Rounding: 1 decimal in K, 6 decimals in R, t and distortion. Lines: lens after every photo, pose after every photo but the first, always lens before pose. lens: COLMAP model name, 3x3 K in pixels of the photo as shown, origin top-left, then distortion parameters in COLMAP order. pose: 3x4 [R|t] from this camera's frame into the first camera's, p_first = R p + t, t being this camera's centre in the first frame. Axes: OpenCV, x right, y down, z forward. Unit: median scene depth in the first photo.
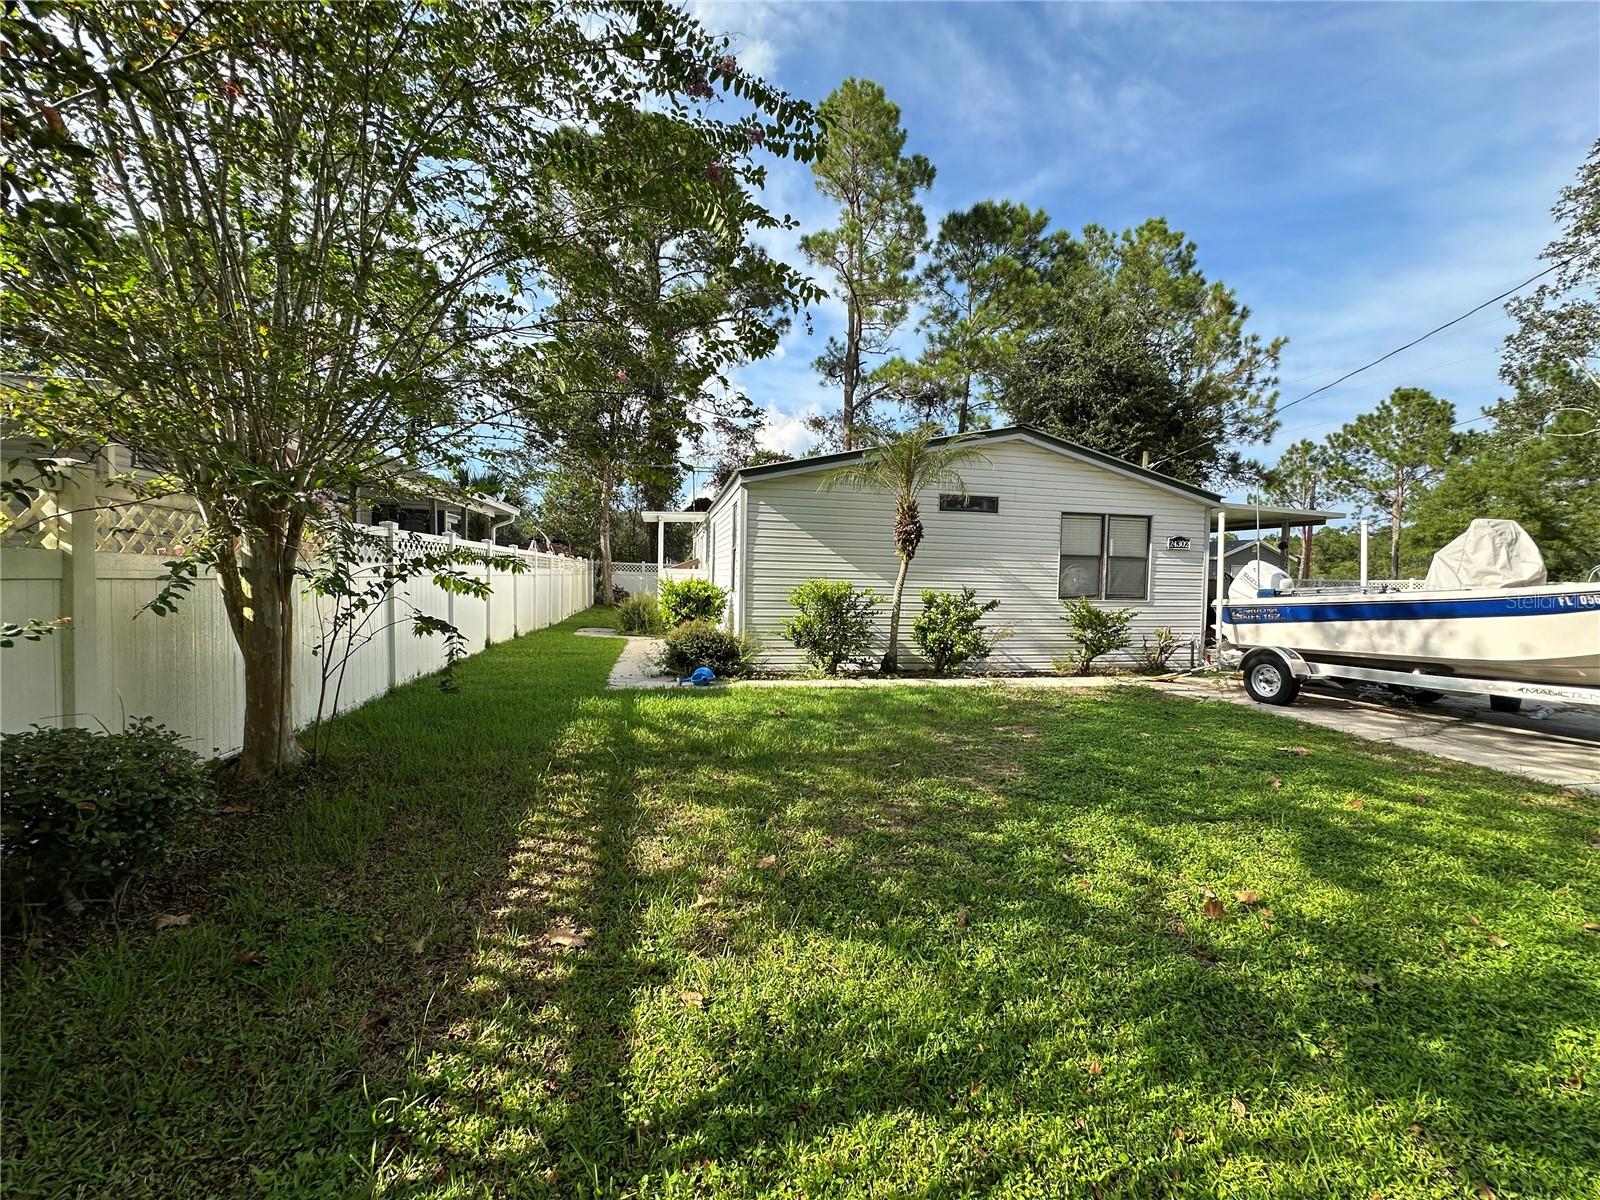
lens RADIAL K [[636.9, 0, 800.1], [0, 636.9, 601.1], [0, 0, 1]] dist [-0.003621, 0.000204]
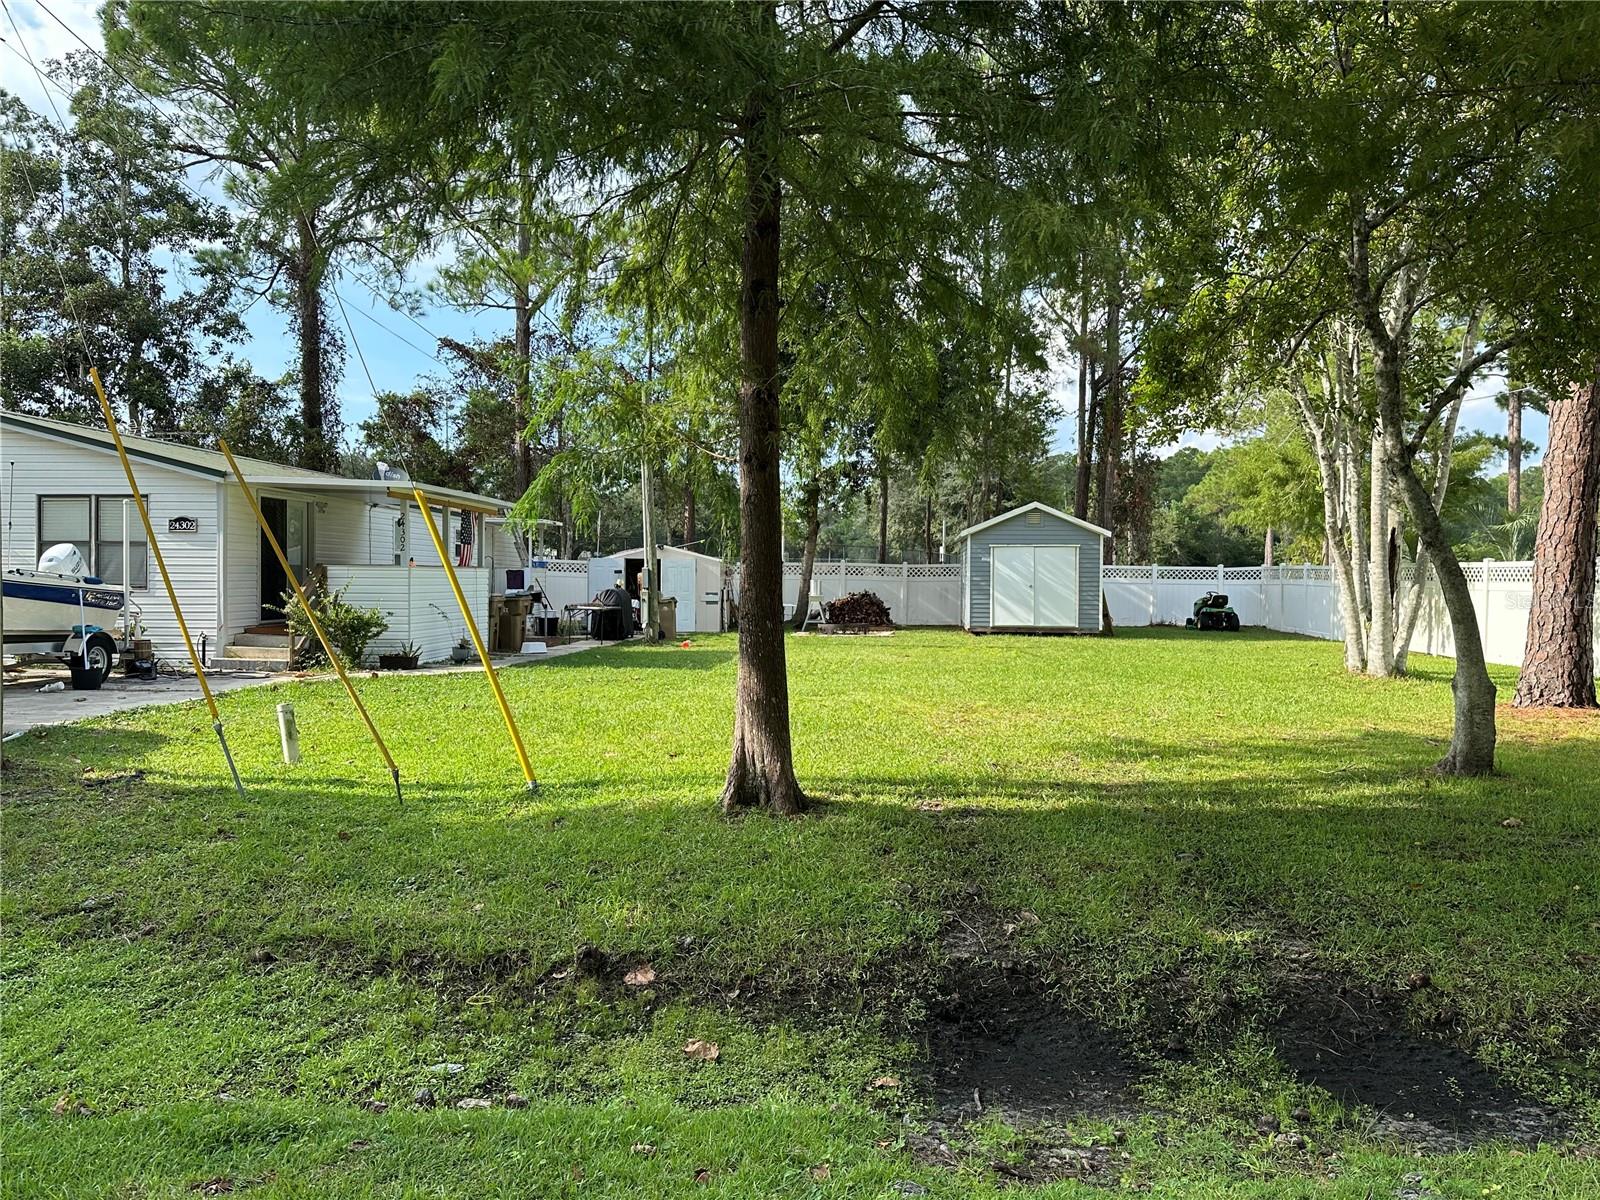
lens RADIAL K [[1192.4, 0, 804.3], [0, 1192.4, 601.5], [0, 0, 1]] dist [0.107824, -0.156011]
pose [[0.967910, -0.008862, -0.251140, 2.120936], [0.002685, 0.999686, -0.024931, 0.068019], [0.251282, 0.023457, 0.967630, -0.462151]]
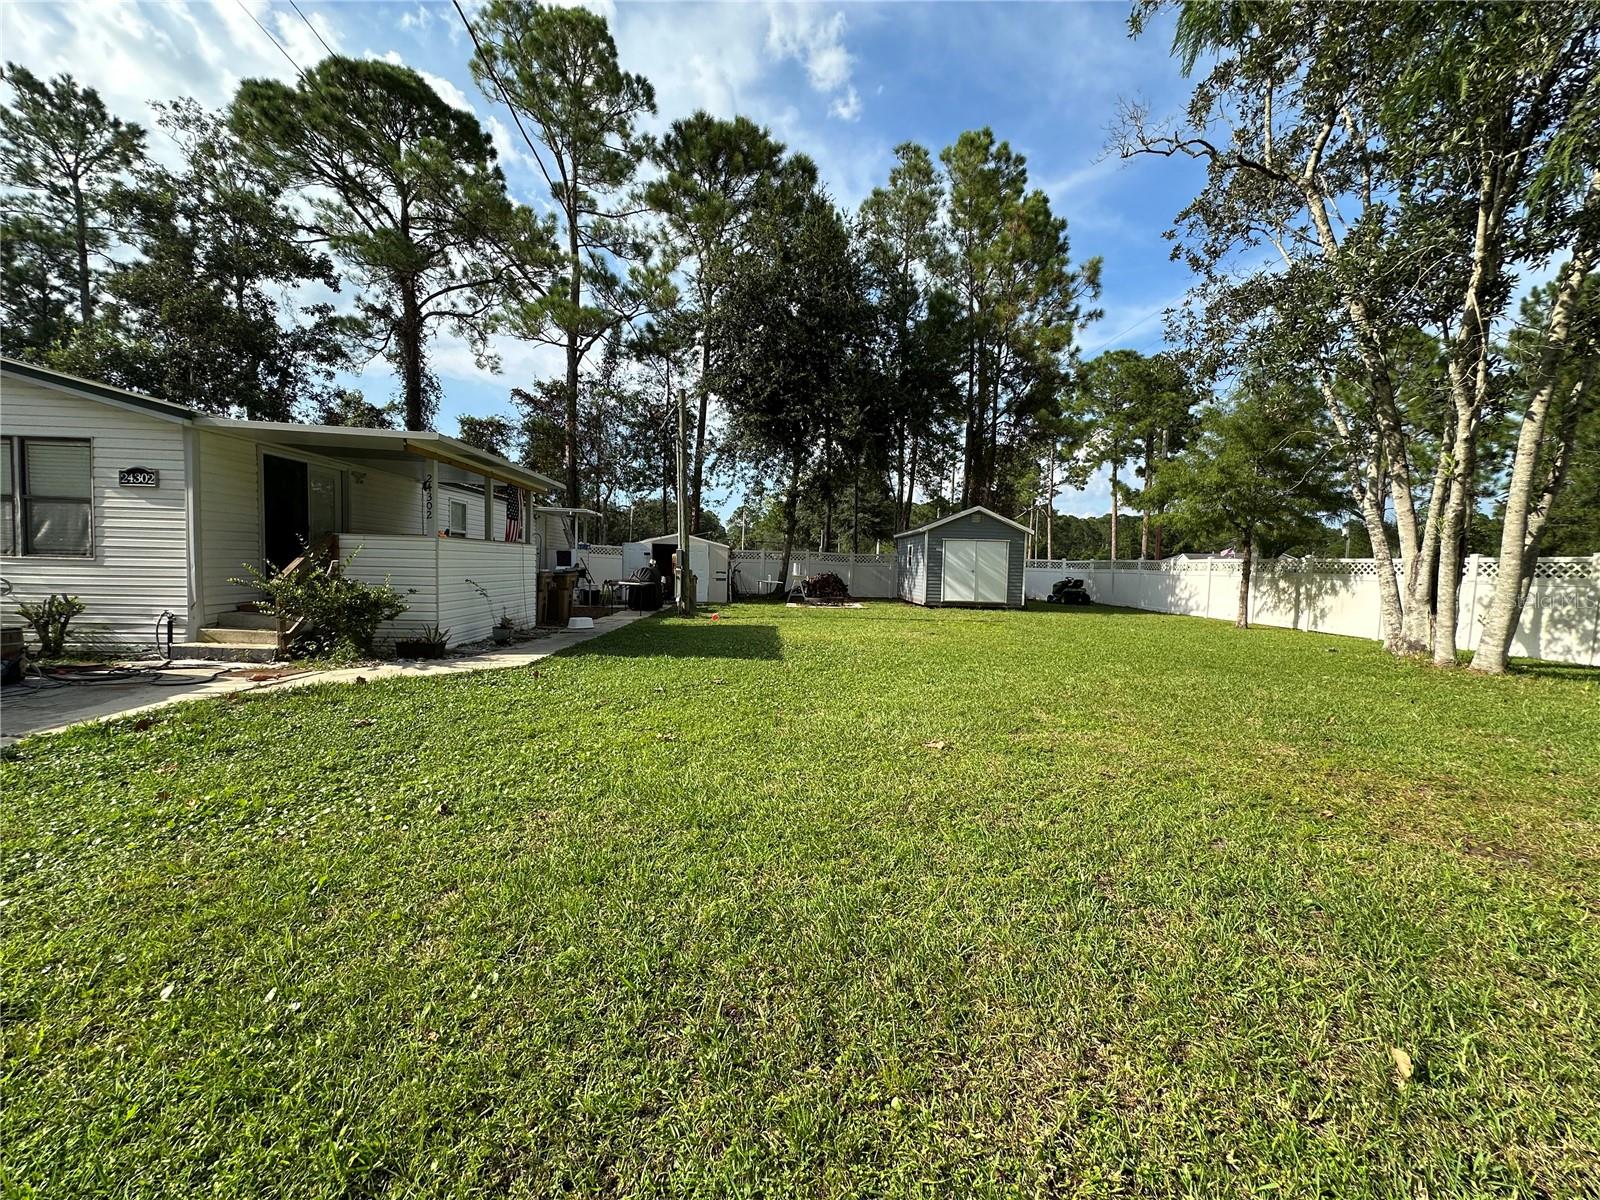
lens RADIAL K [[636.9, 0, 800.1], [0, 636.9, 601.1], [0, 0, 1]] dist [-0.003621, 0.000204]
pose [[0.990259, 0.012390, -0.138687, 1.637965], [-0.010801, 0.999867, 0.012200, 0.034558], [0.138820, -0.010584, 0.990261, 0.460976]]
